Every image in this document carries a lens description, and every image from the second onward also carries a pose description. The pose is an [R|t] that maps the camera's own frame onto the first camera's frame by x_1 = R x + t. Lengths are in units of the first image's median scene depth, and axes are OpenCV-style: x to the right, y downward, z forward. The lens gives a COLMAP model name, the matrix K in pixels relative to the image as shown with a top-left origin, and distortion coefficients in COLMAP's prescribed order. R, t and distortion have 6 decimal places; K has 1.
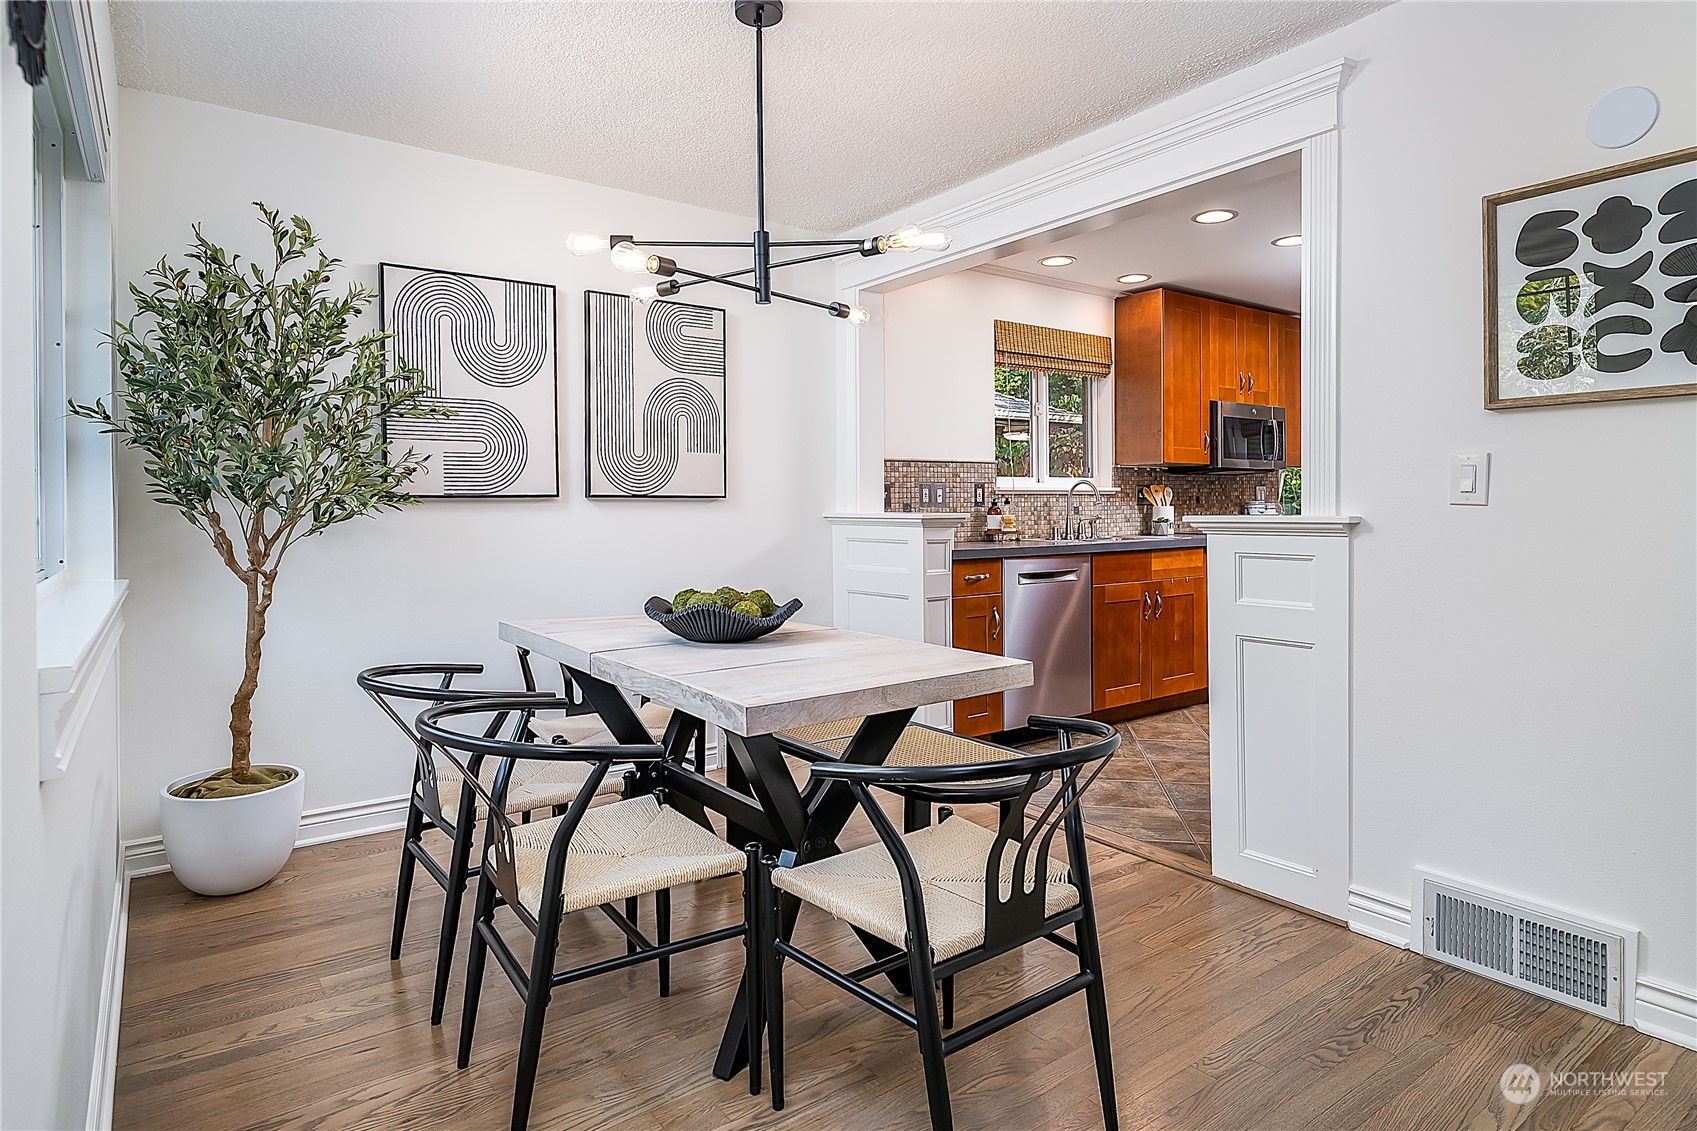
lens RADIAL K [[923.7, 0, 852.5], [0, 923.7, 524.9], [0, 0, 1]] dist [-0.001428, -0.000519]
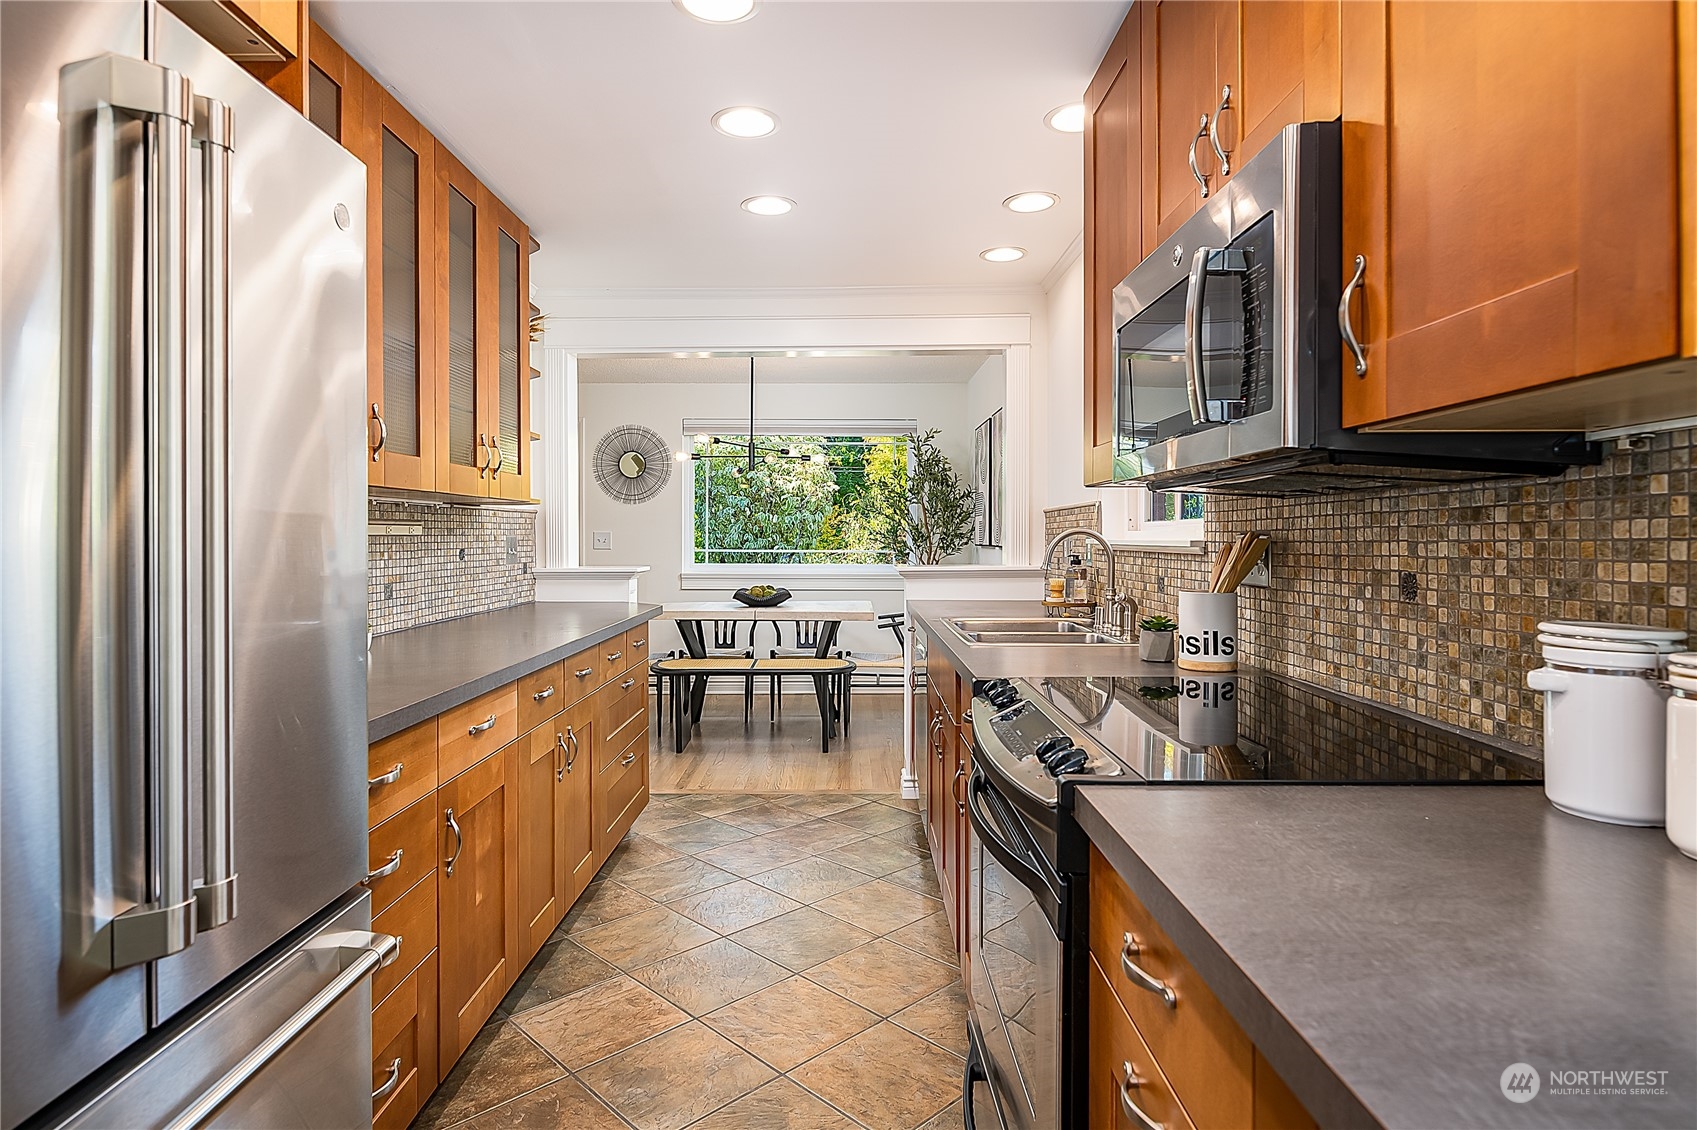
lens RADIAL K [[923.7, 0, 852.5], [0, 923.7, 524.4], [0, 0, 1]] dist [-0.001428, -0.000519]
pose [[-0.587722, 0.002984, -0.809057, 0.815000], [-0.005815, 0.999952, 0.007913, -0.055525], [0.809042, 0.009355, -0.587677, 1.250277]]
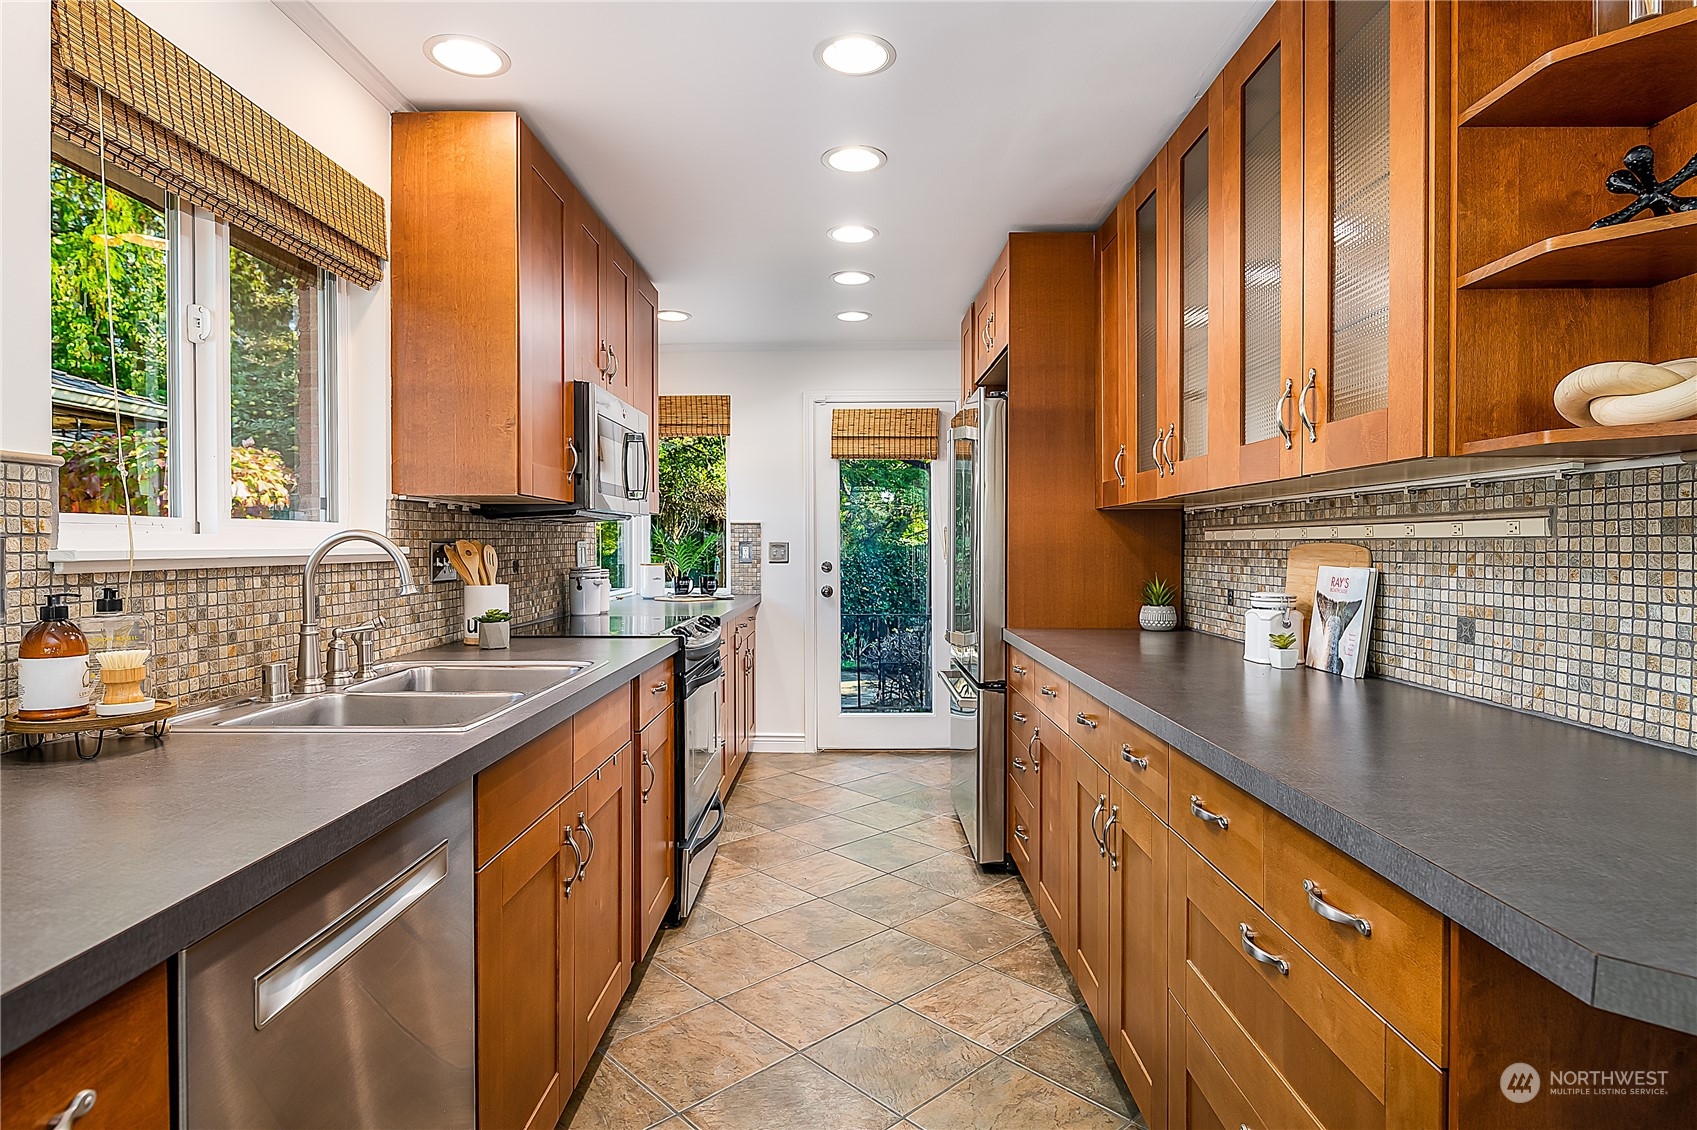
lens RADIAL K [[898.5, 0, 824.3], [0, 898.5, 559.7], [0, 0, 1]] dist [0.000484, -0.010420]
pose [[0.617727, -0.004466, 0.786380, 0.085079], [0.009164, 0.999957, -0.001520, -0.035303], [-0.786339, 0.008146, 0.617741, 0.645723]]
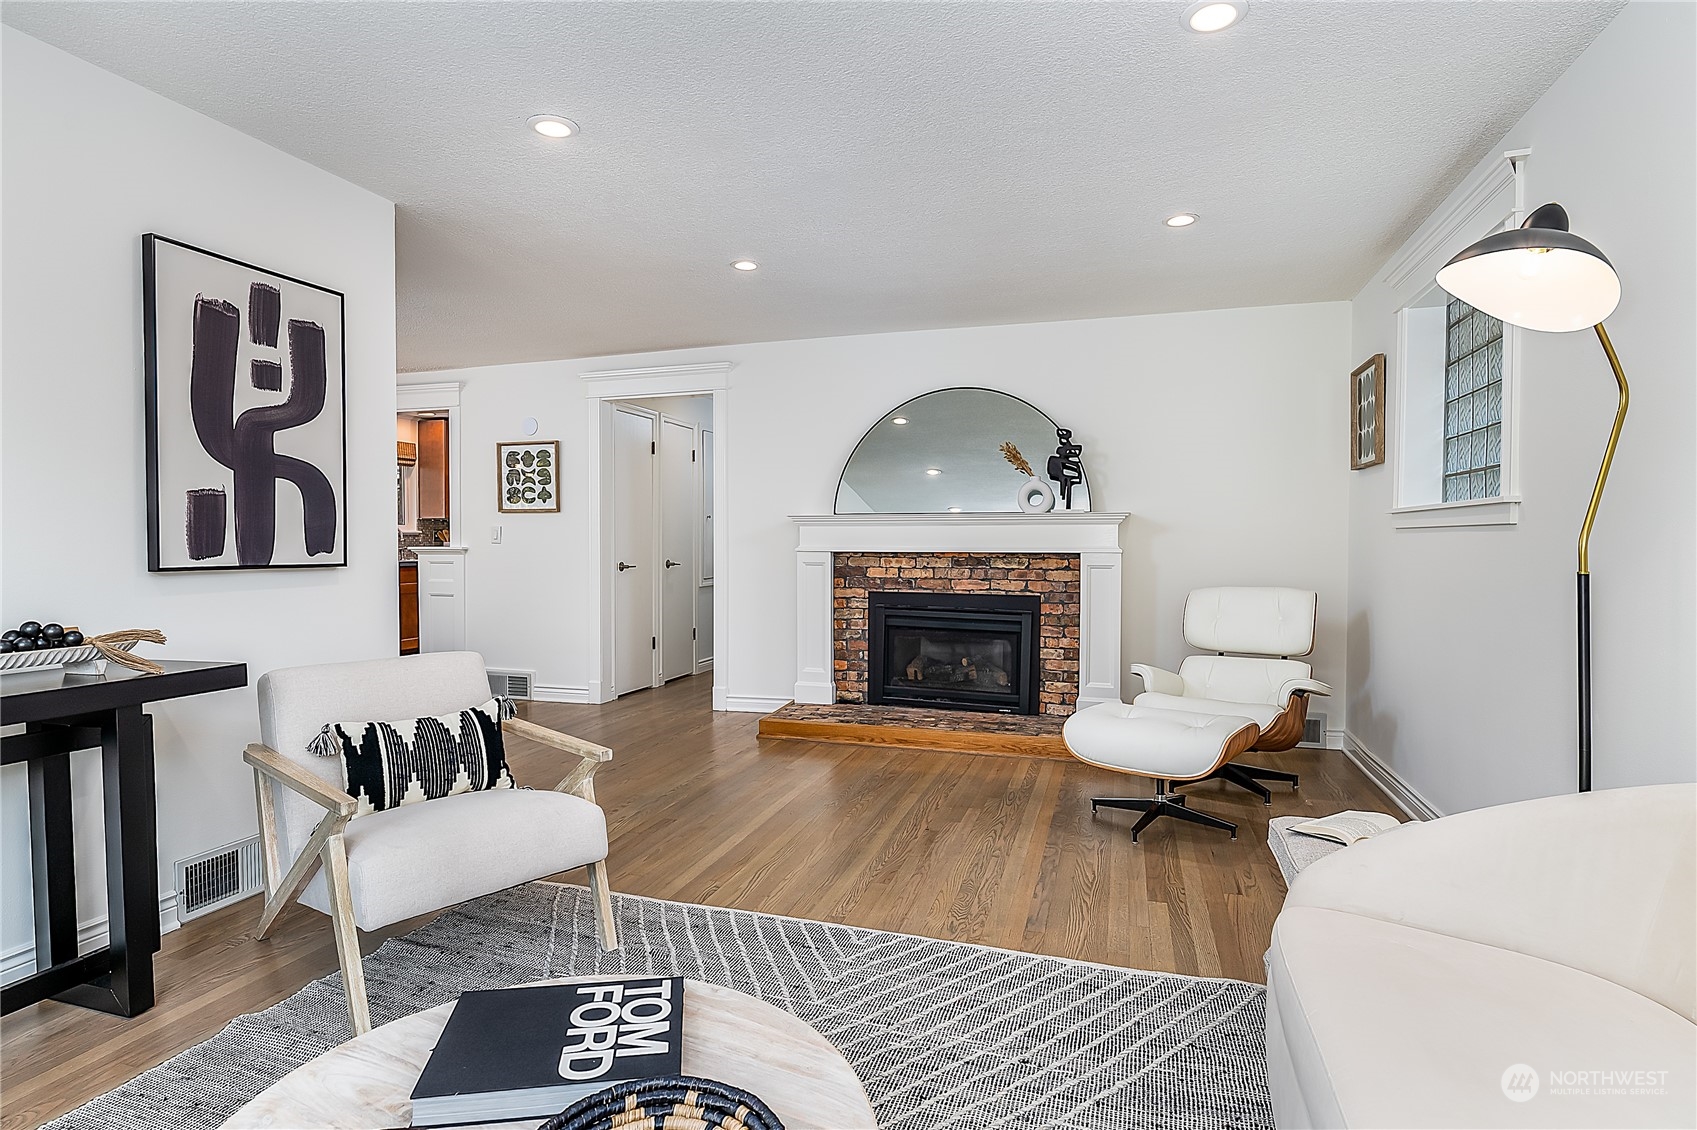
lens RADIAL K [[854.1, 0, 848.5], [0, 854.1, 565.0], [0, 0, 1]] dist [-0.001582, -0.000075]
pose [[0.799094, -0.009080, 0.601137, -0.038515], [0.003665, 0.999941, 0.010232, 0.011058], [-0.601195, -0.005973, 0.799080, -0.852231]]
